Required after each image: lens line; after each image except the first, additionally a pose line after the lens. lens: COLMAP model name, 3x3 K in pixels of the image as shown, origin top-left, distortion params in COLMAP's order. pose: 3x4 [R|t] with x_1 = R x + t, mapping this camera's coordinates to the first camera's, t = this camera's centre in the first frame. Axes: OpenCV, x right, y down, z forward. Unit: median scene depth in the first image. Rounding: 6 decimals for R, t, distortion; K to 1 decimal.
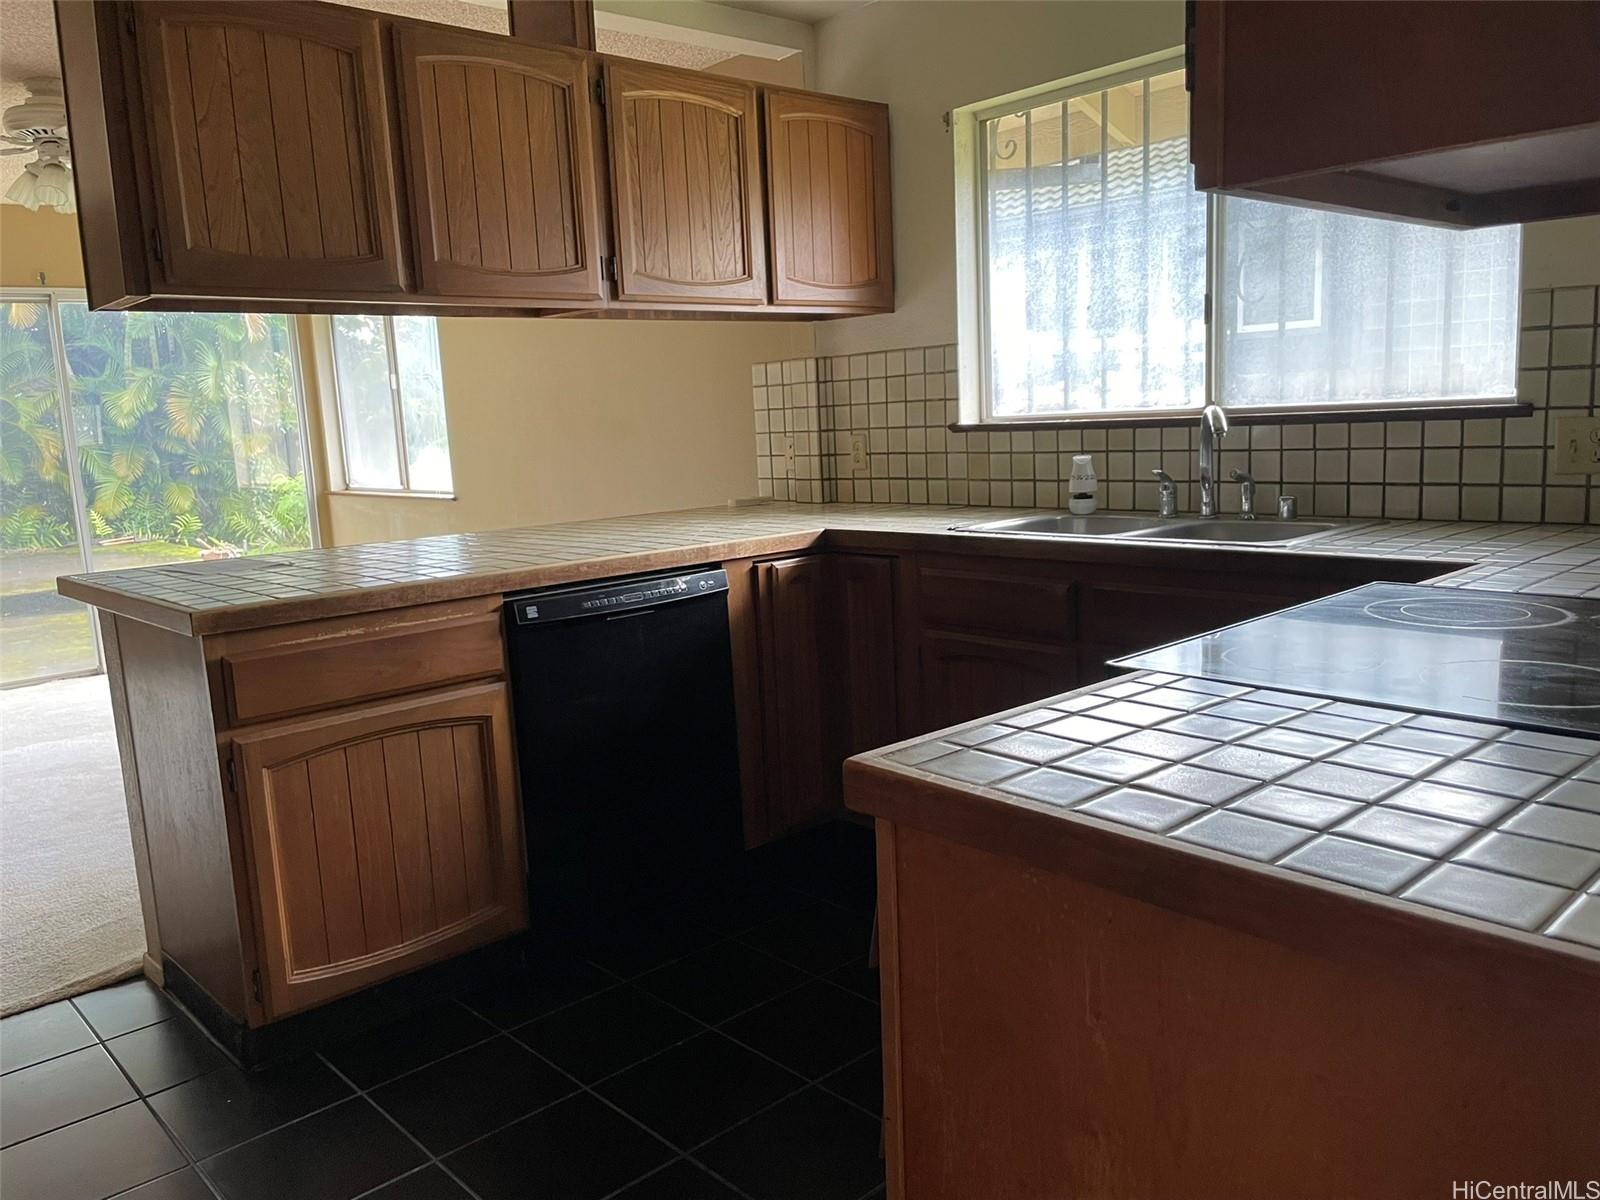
lens RADIAL K [[1225.9, 0, 786.8], [0, 1225.9, 603.0], [0, 0, 1]] dist [0.089867, -0.125859]
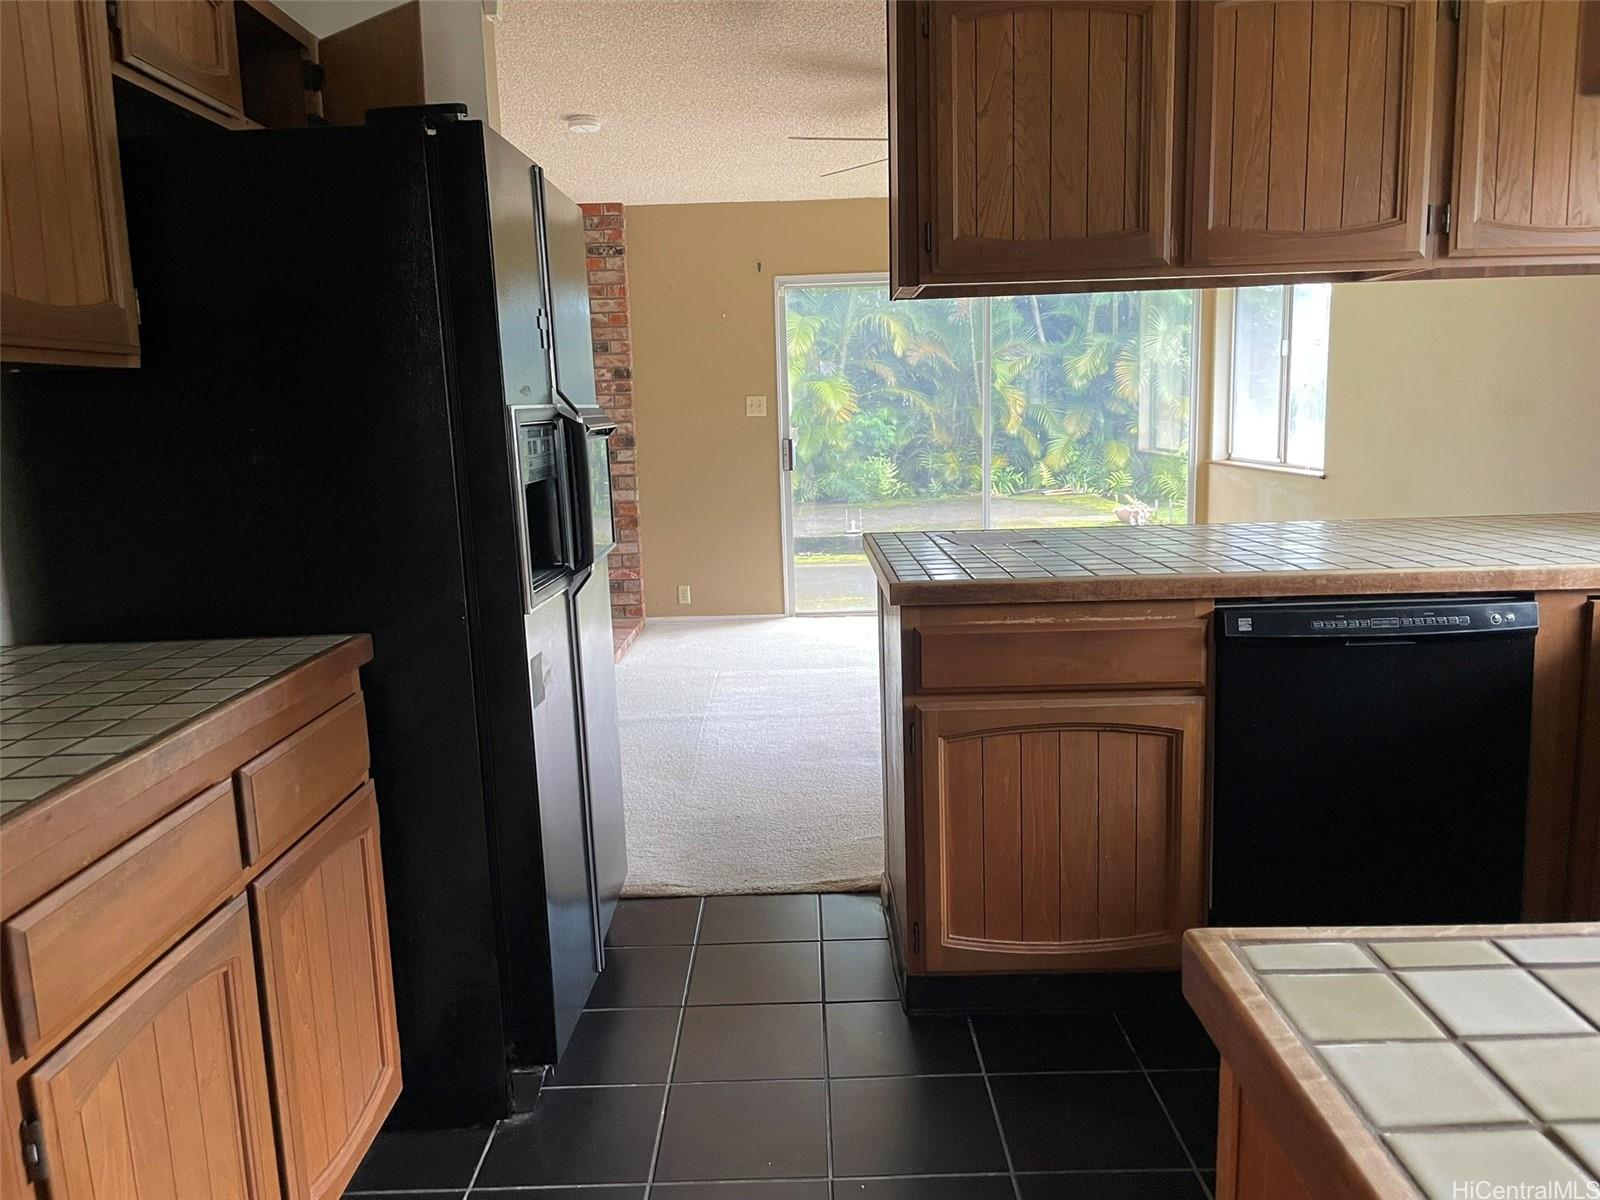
lens RADIAL K [[1225.9, 0, 786.8], [0, 1225.9, 603.0], [0, 0, 1]] dist [0.089867, -0.125859]
pose [[0.736733, 0.133670, -0.662840, 0.124363], [-0.112164, 0.990844, 0.075148, -0.034290], [0.666816, 0.018983, 0.744980, 0.108126]]
